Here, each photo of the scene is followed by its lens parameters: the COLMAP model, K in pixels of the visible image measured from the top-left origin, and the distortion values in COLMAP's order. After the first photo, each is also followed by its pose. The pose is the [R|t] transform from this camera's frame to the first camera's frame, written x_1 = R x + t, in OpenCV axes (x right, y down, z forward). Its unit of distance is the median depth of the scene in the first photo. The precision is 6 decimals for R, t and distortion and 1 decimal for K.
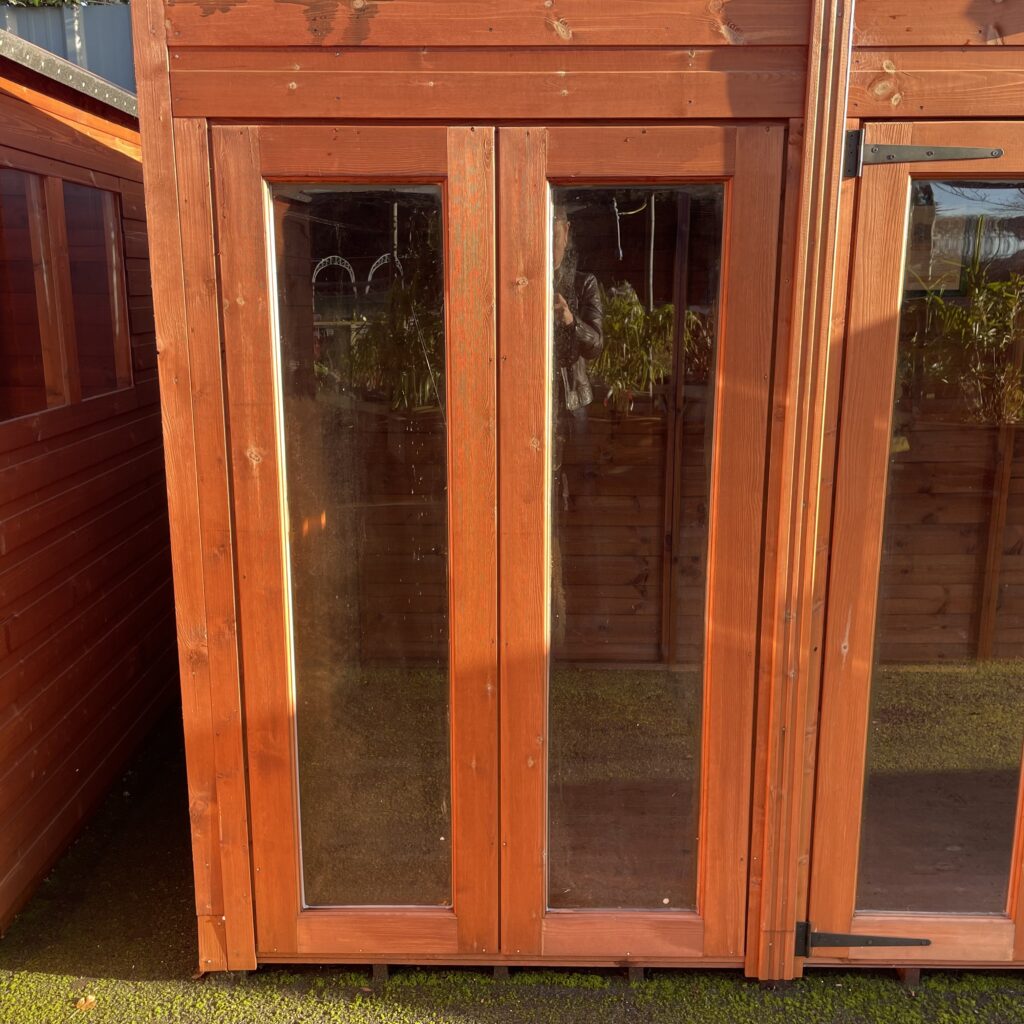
lens RADIAL K [[1044.9, 0, 511.0], [0, 1044.9, 511.6], [0, 0, 1]] dist [0.028497, 0.000000]
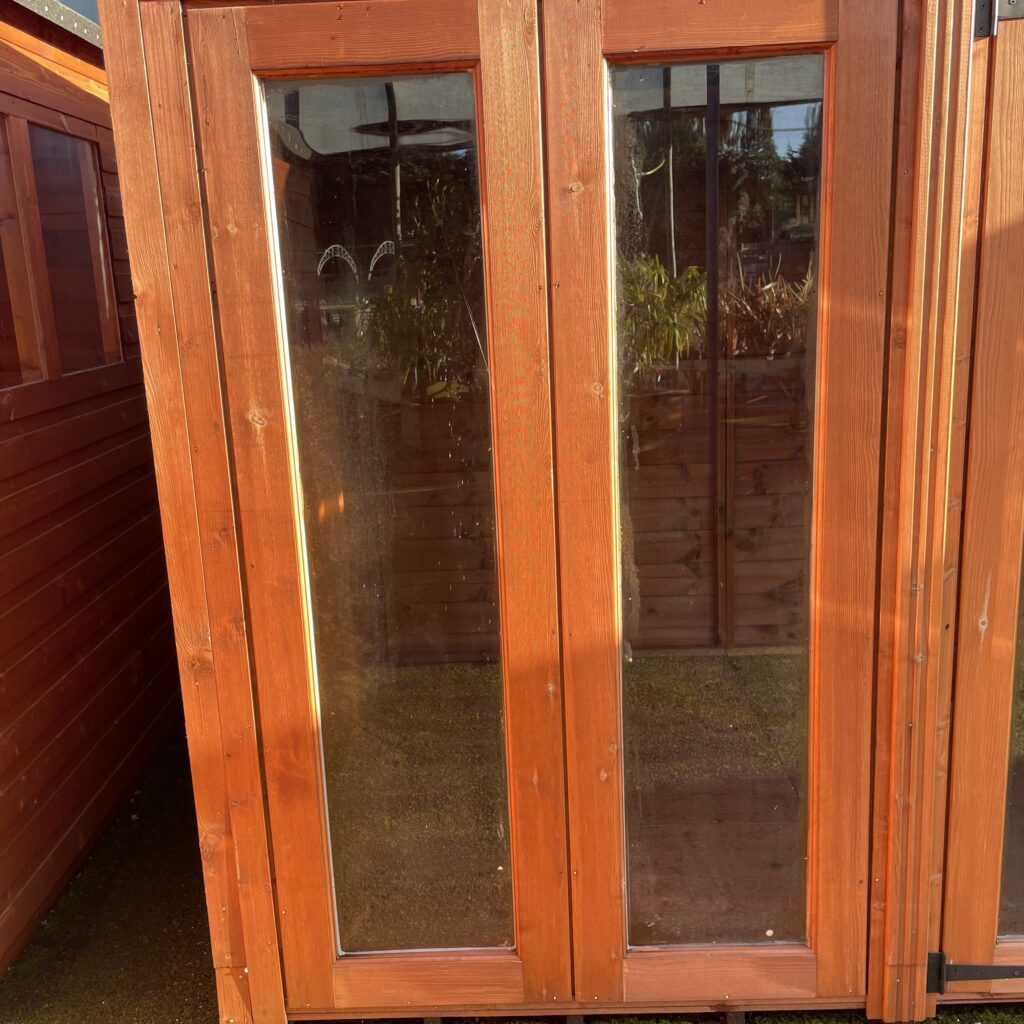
lens RADIAL K [[1044.9, 0, 507.5], [0, 1044.9, 511.8], [0, 0, 1]] dist [0.028497, 0.000000]
pose [[0.999066, -0.039892, -0.016600, -0.035635], [0.040089, 0.999127, 0.011721, 0.017253], [0.016118, -0.012375, 0.999794, 0.167665]]
